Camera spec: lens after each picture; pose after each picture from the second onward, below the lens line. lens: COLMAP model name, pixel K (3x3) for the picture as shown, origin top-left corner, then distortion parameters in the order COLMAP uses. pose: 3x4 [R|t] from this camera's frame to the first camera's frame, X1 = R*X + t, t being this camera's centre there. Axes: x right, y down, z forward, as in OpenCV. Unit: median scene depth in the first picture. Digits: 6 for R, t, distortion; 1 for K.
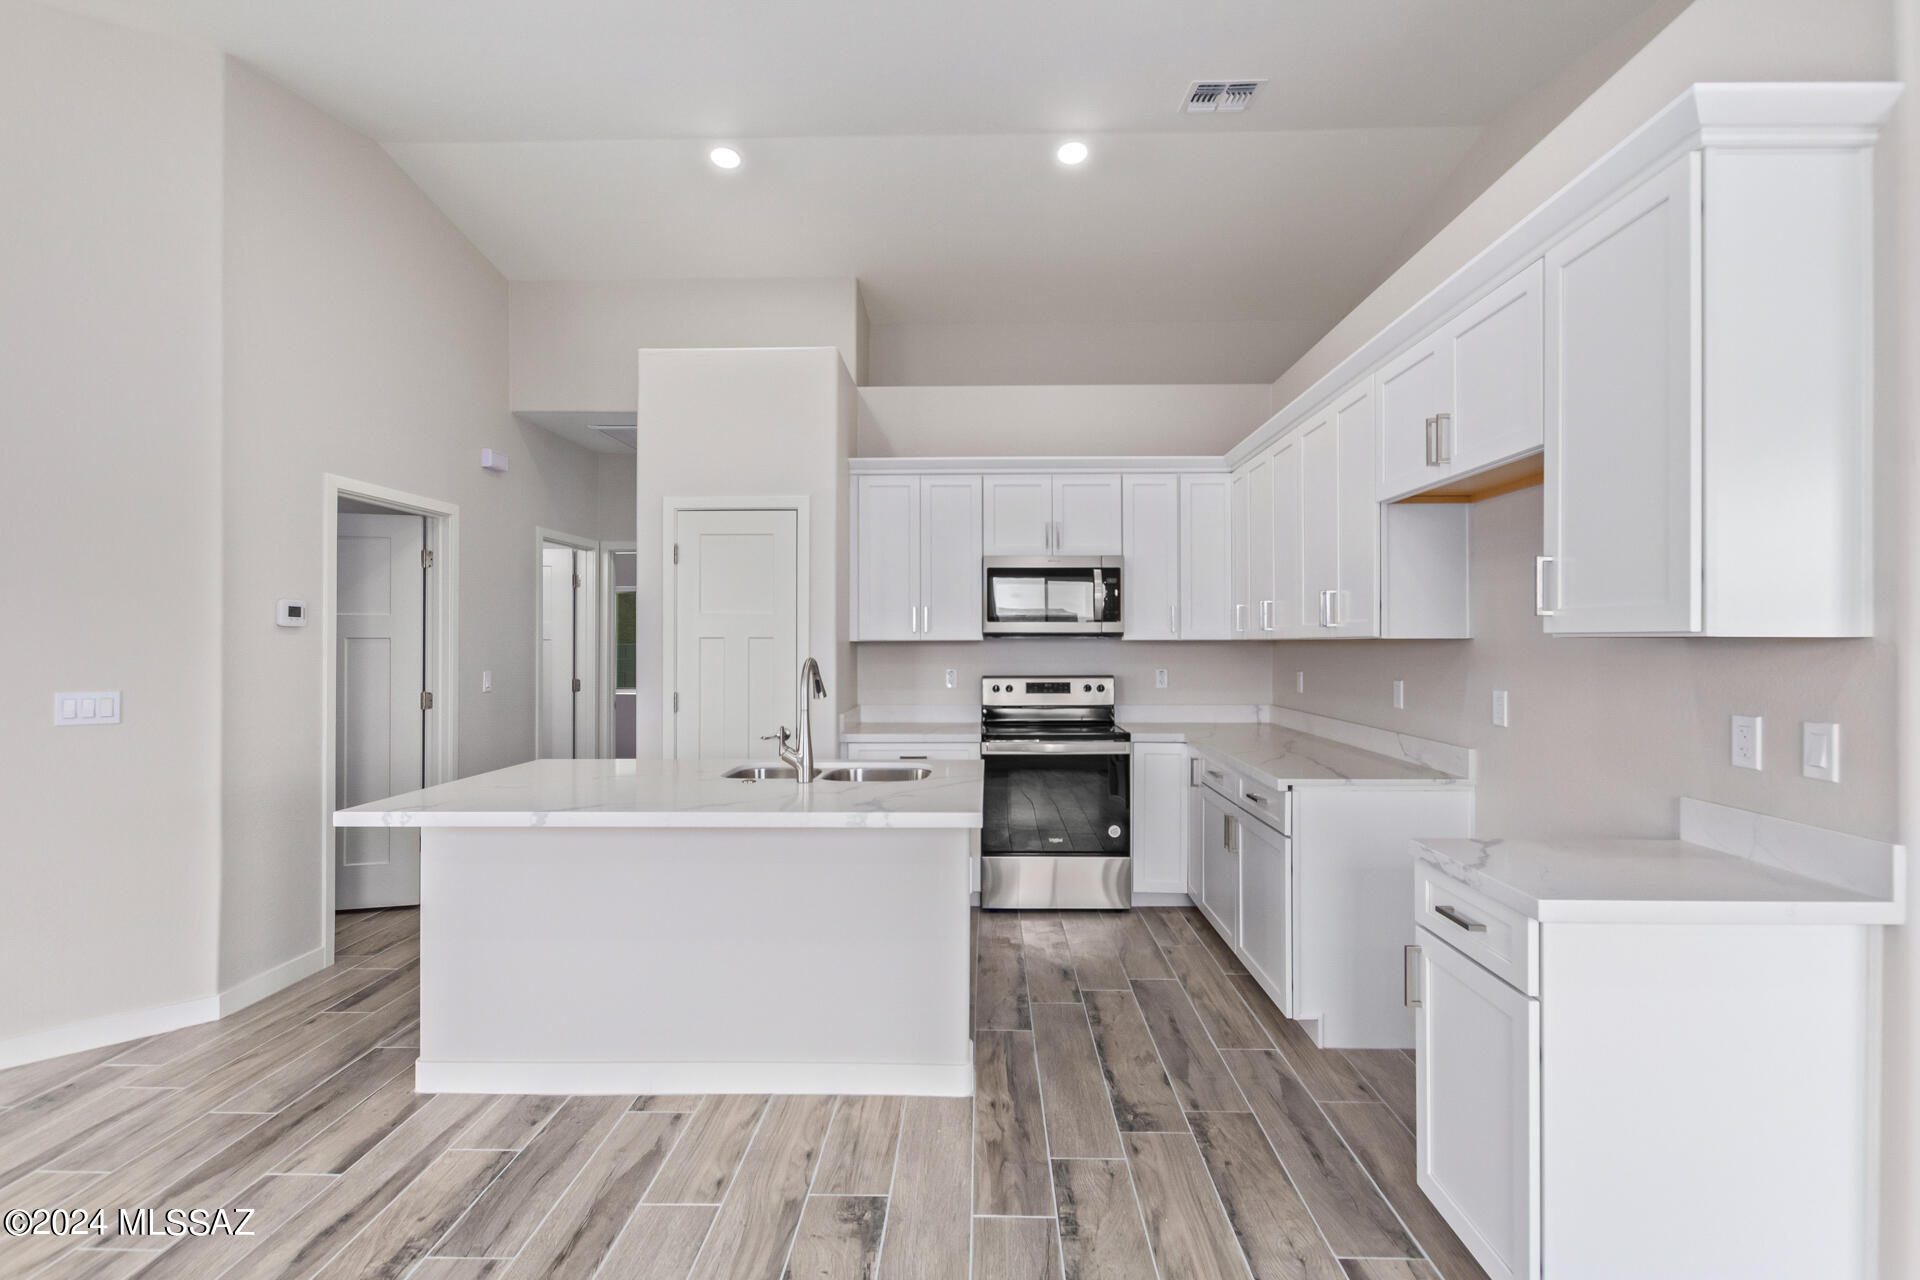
lens RADIAL K [[893.1, 0, 971.7], [0, 893.1, 636.9], [0, 0, 1]] dist [0.008005, -0.003788]
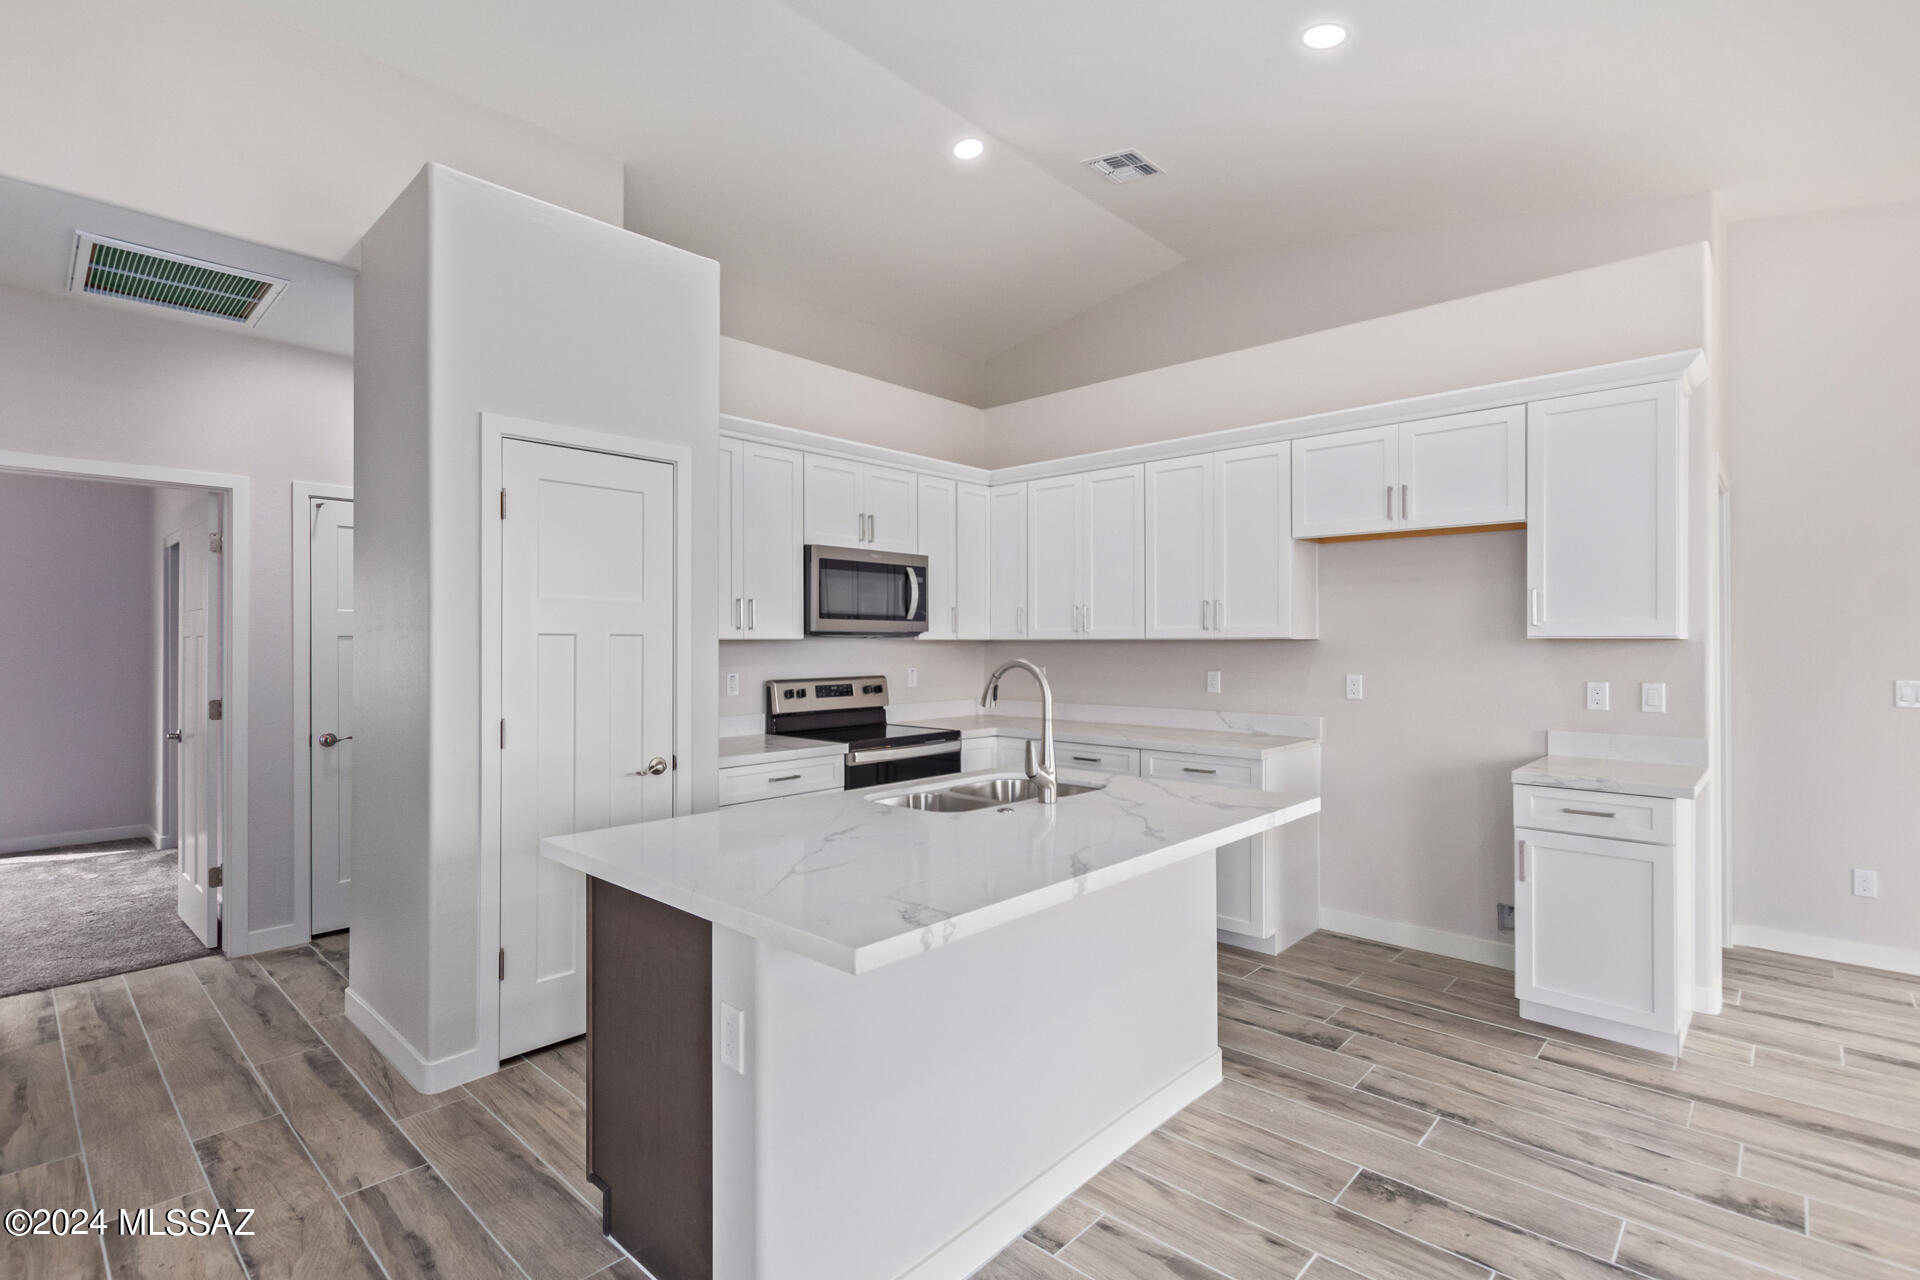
lens RADIAL K [[893.1, 0, 957.7], [0, 893.1, 637.0], [0, 0, 1]] dist [0.008005, -0.003788]
pose [[0.666958, 0.004491, 0.745082, -0.811467], [-0.004667, 0.999987, -0.001850, 0.003688], [-0.745081, -0.002243, 0.666970, 0.443587]]
